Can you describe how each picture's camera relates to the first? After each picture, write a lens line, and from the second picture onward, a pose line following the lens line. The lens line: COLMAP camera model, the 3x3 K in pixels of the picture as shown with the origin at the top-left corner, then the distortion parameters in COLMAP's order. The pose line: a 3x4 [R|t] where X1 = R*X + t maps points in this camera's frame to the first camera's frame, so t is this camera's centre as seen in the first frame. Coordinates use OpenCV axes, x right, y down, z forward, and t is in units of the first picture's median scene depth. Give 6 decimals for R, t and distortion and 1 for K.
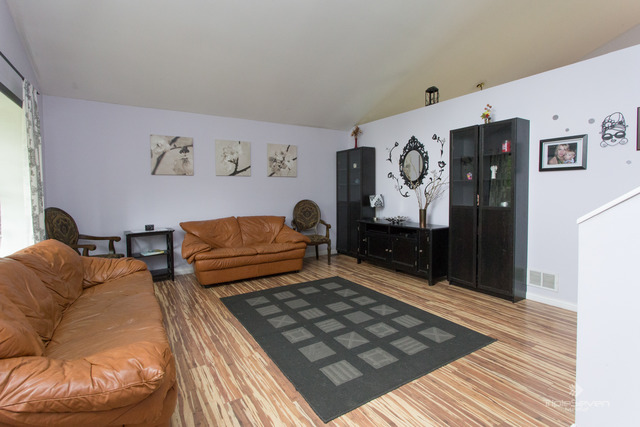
lens RADIAL K [[306.6, 0, 319.8], [0, 306.6, 210.1], [0, 0, 1]] dist [-0.006305, -0.001201]
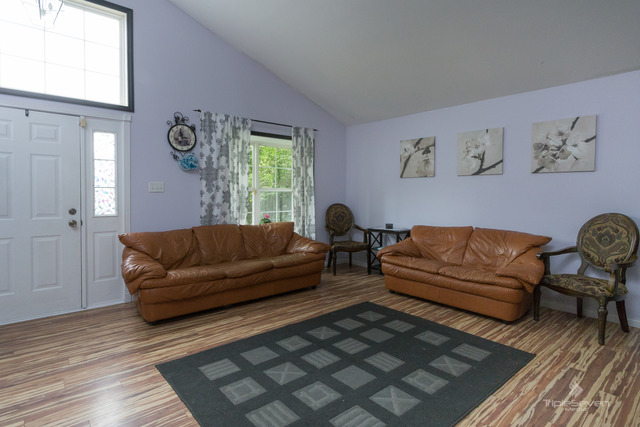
lens RADIAL K [[335.6, 0, 319.9], [0, 335.6, 211.5], [0, 0, 1]] dist [-0.006424, -0.001139]
pose [[0.164381, 0.063596, -0.984345, 0.585837], [-0.072138, 0.996022, 0.052304, -0.040289], [0.983756, 0.062411, 0.168314, 0.541211]]
